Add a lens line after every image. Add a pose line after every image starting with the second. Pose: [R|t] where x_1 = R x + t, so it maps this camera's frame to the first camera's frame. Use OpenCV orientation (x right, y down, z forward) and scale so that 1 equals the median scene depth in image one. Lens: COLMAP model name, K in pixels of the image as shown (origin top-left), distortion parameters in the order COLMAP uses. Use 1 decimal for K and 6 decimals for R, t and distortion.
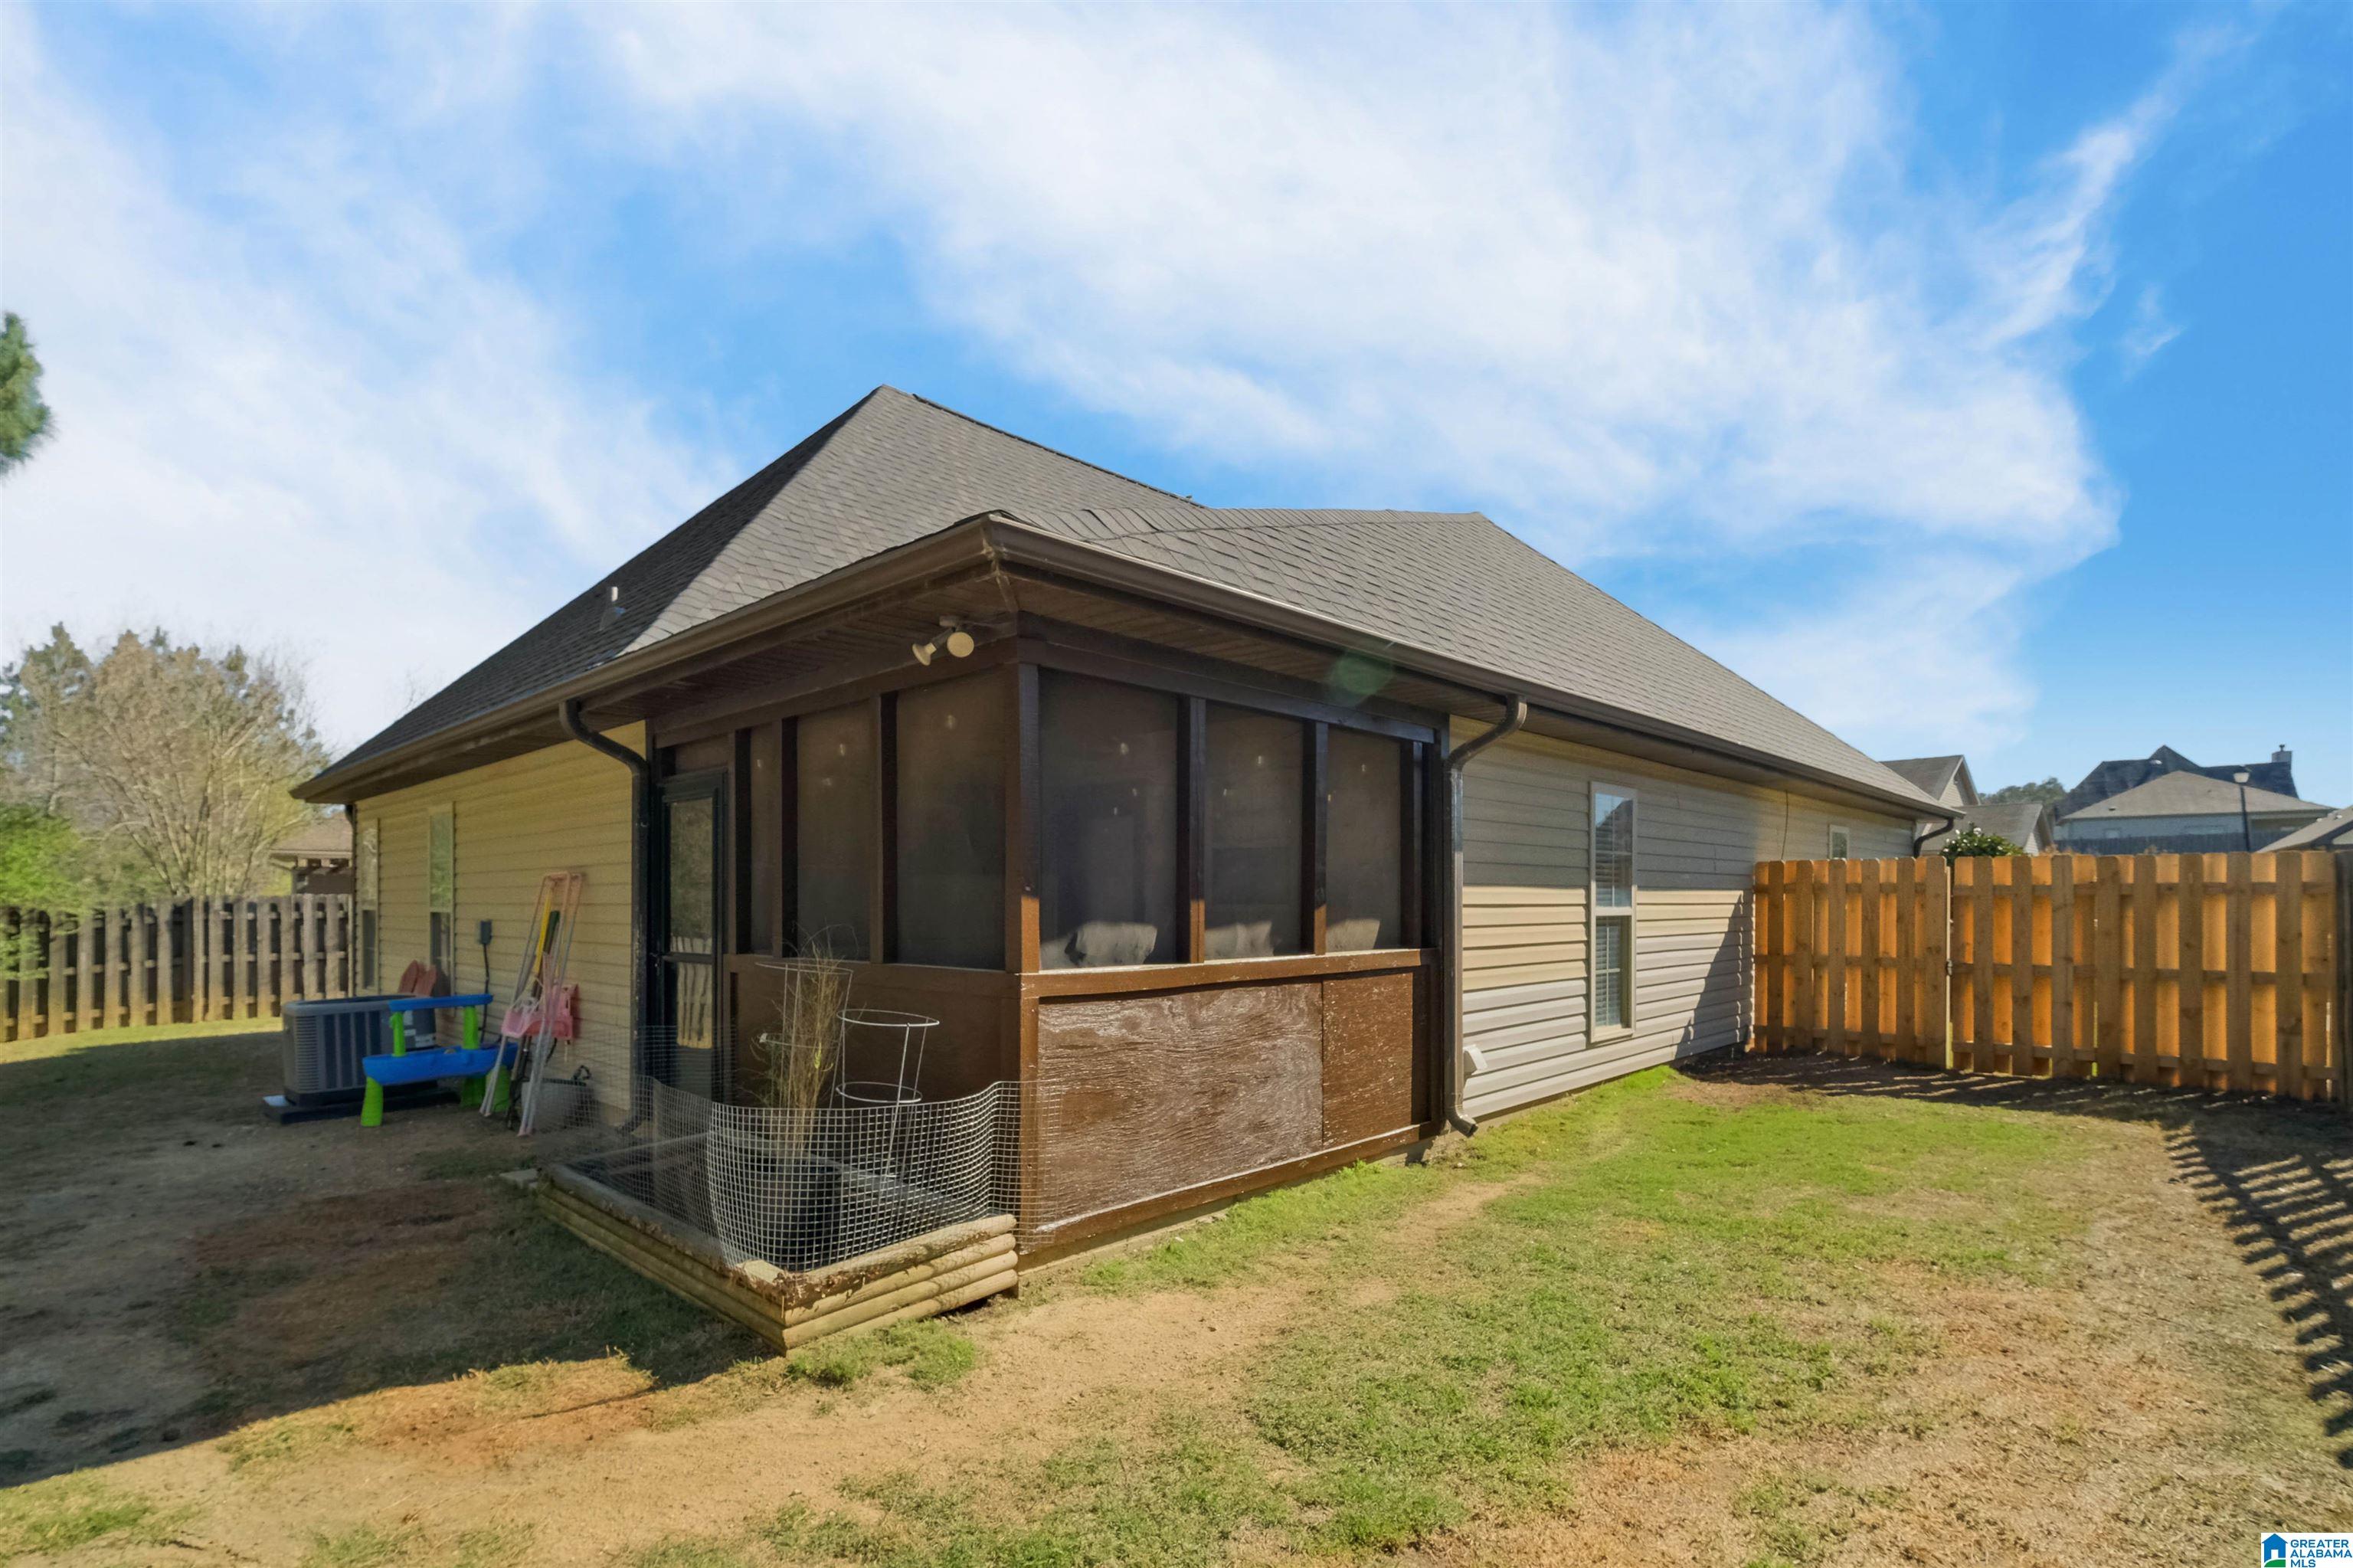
lens RADIAL K [[1126.9, 0, 1172.8], [0, 1126.9, 898.4], [0, 0, 1]] dist [-0.003367, 0.001930]
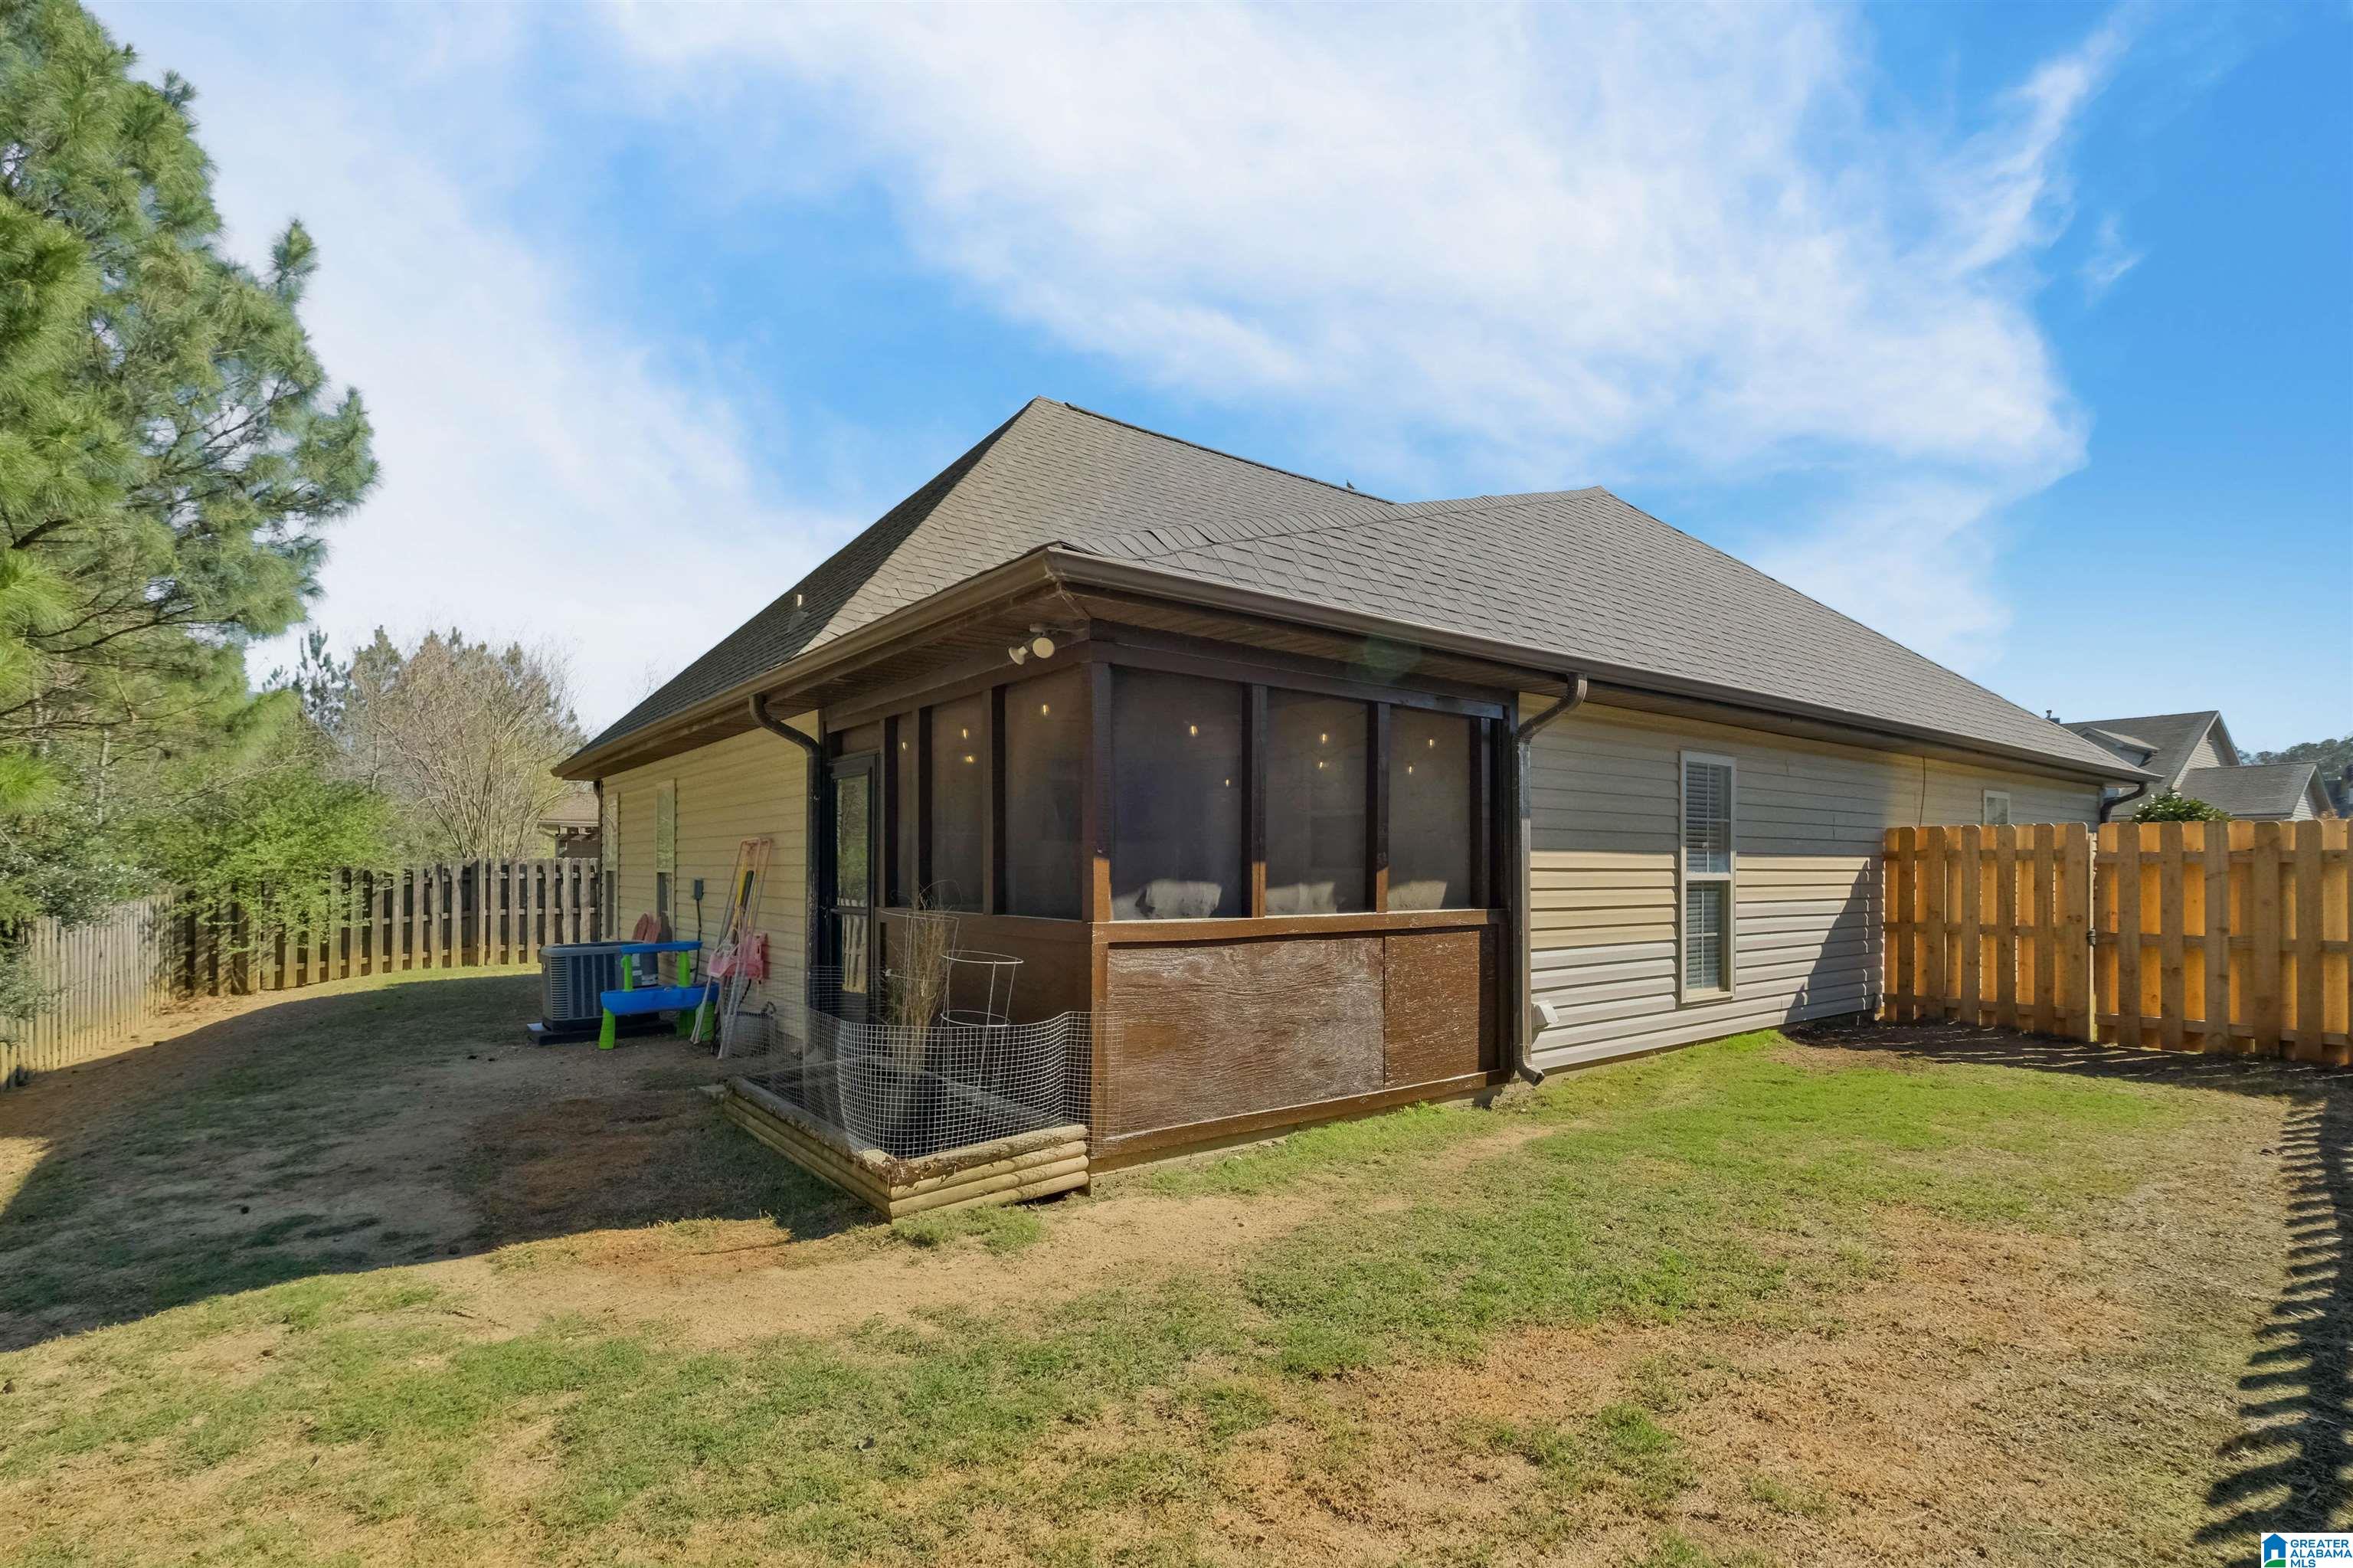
lens RADIAL K [[1108.7, 0, 1175.3], [0, 1108.7, 858.1], [0, 0, 1]] dist [-0.001320, 0.000677]
pose [[0.987825, 0.003009, -0.155538, 0.104730], [-0.004029, 0.999972, -0.006239, 0.004560], [0.155515, 0.006790, 0.987810, -0.112621]]
